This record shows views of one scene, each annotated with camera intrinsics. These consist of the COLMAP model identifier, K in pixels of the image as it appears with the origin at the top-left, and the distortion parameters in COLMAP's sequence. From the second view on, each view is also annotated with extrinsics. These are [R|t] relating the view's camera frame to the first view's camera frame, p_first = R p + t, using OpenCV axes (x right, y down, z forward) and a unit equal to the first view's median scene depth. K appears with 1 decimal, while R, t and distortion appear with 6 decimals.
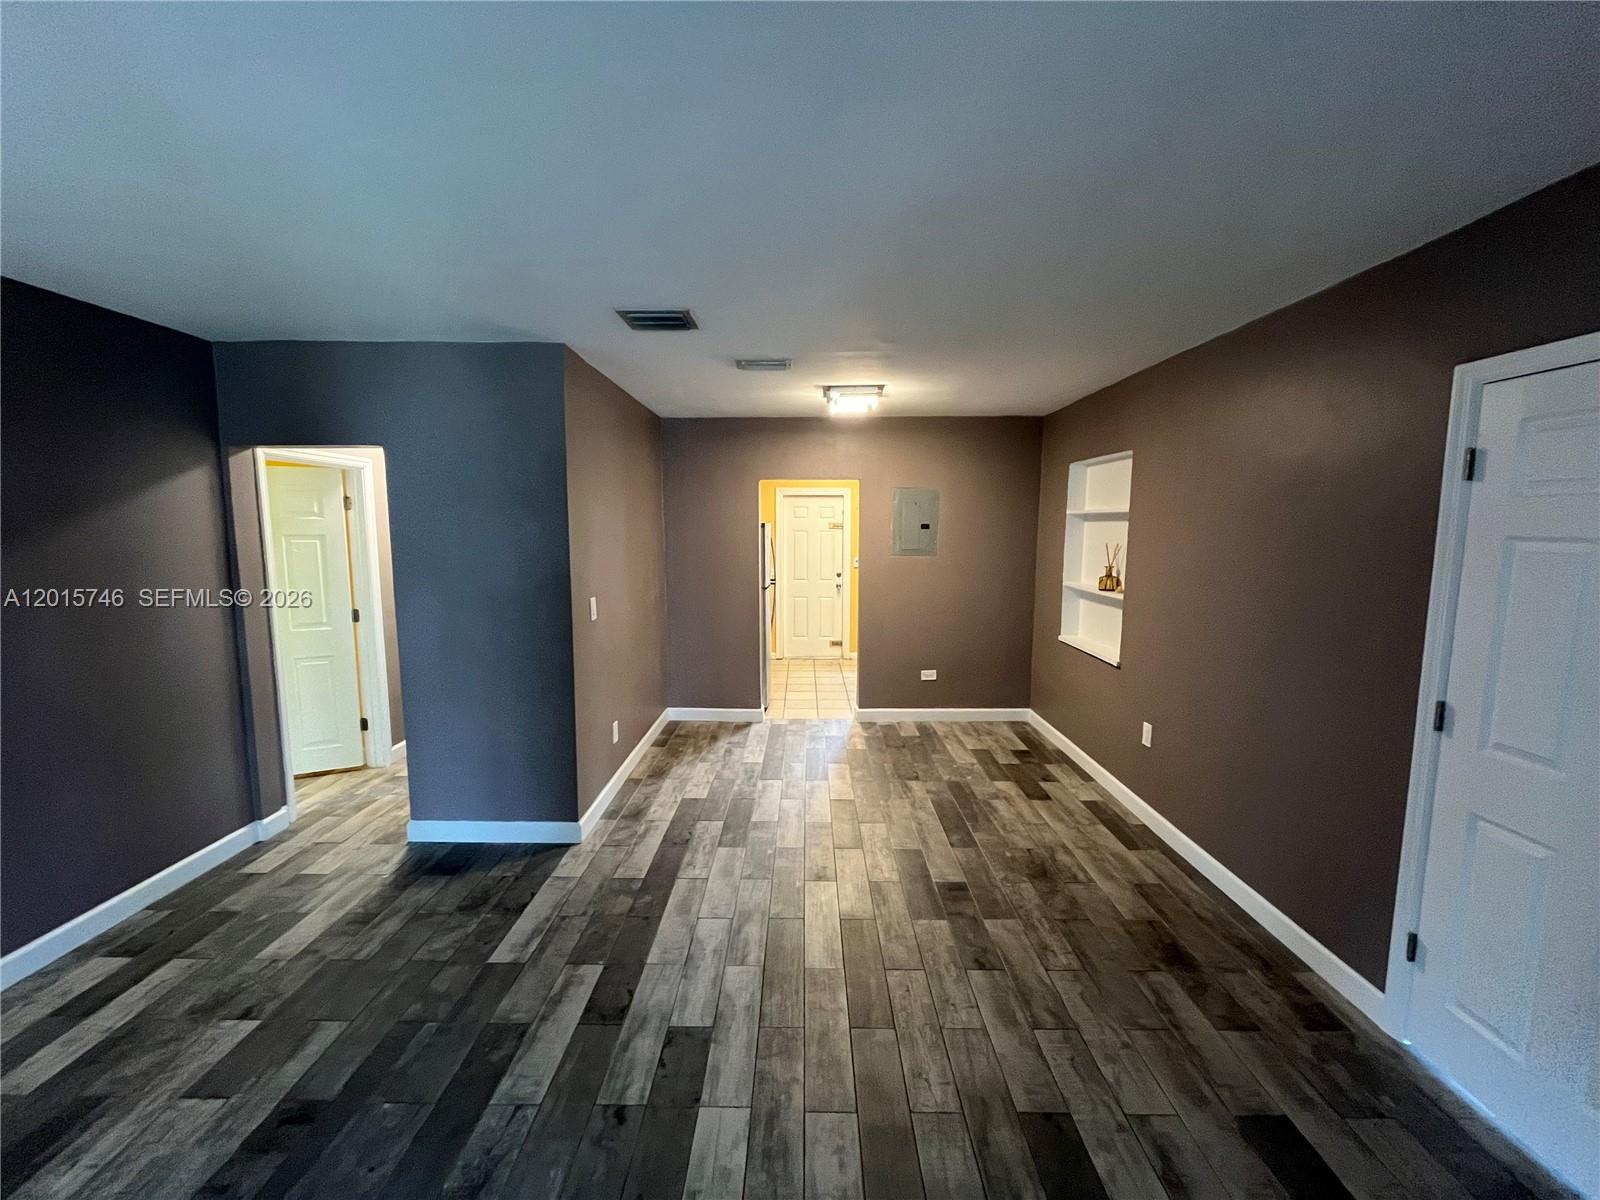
lens RADIAL K [[643.5, 0, 796.6], [0, 643.5, 599.2], [0, 0, 1]] dist [-0.003941, 0.000107]
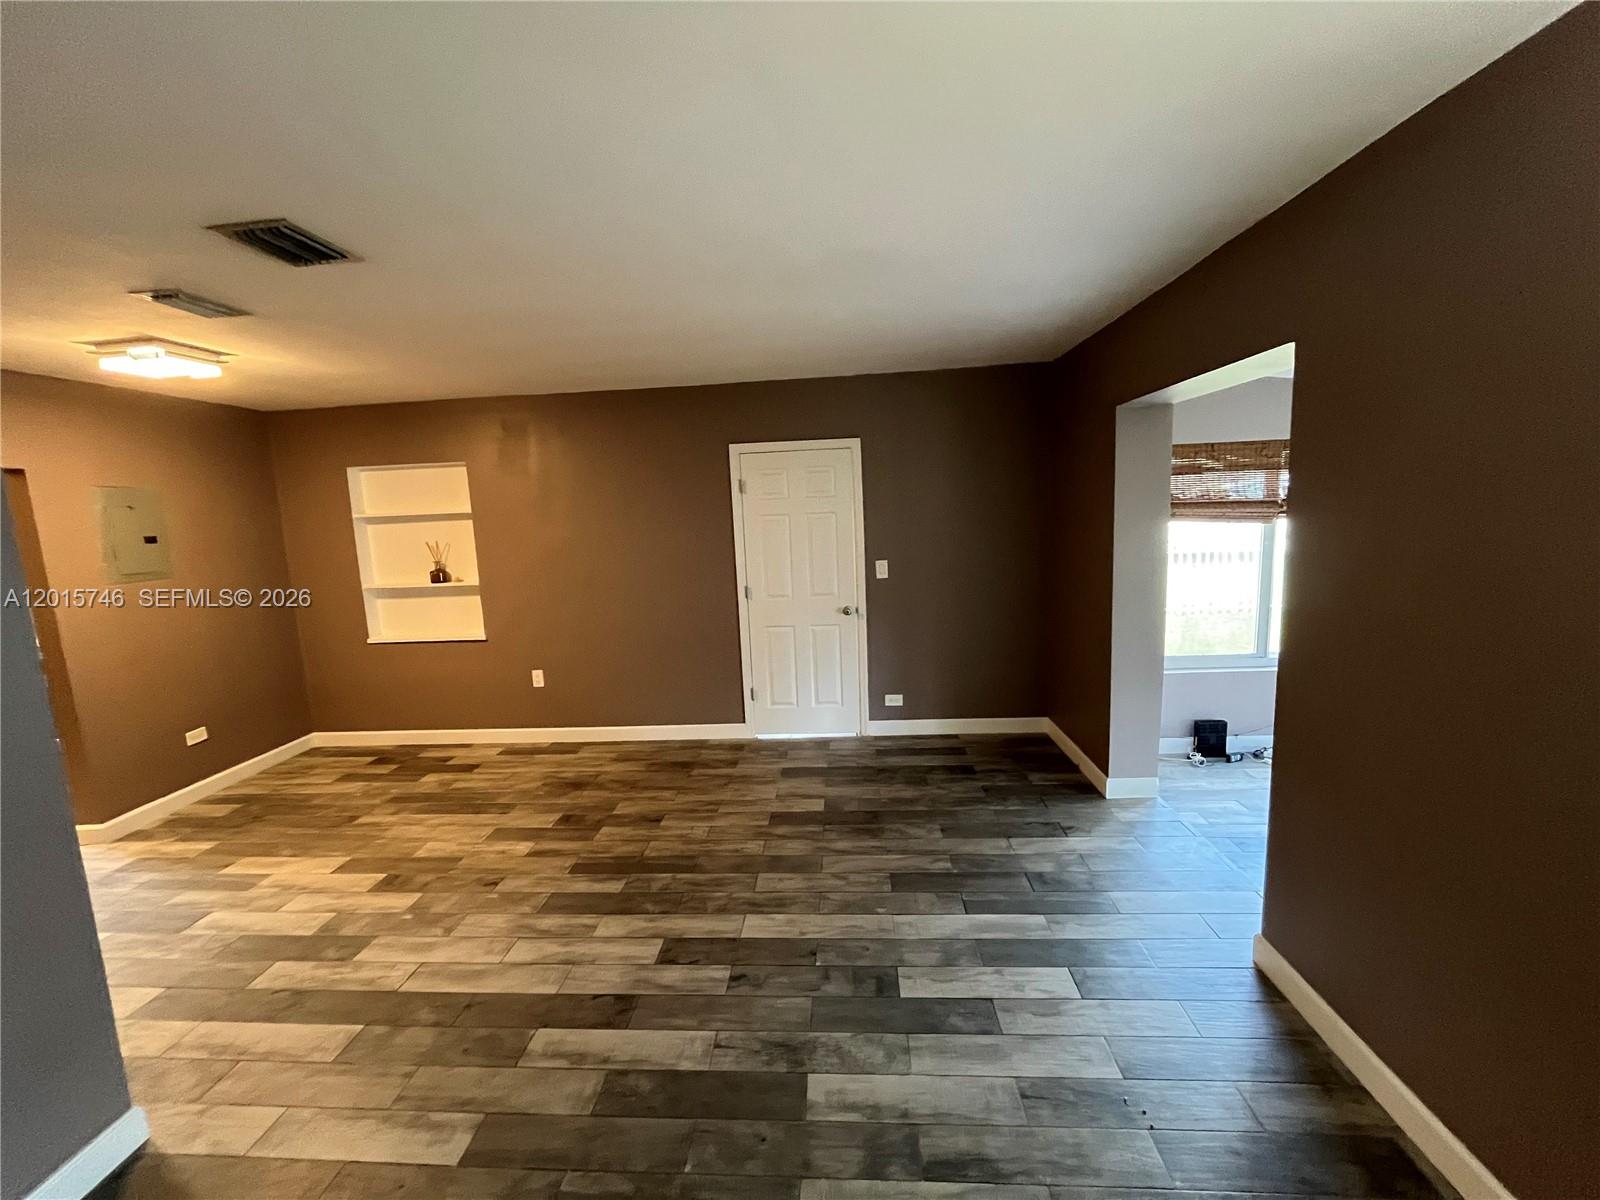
lens RADIAL K [[643.5, 0, 796.6], [0, 643.5, 599.2], [0, 0, 1]] dist [-0.003941, 0.000107]
pose [[0.060306, -0.141676, 0.988074, -0.693685], [0.158081, 0.978739, 0.130690, -0.038074], [-0.985583, 0.148314, 0.081420, 0.327606]]
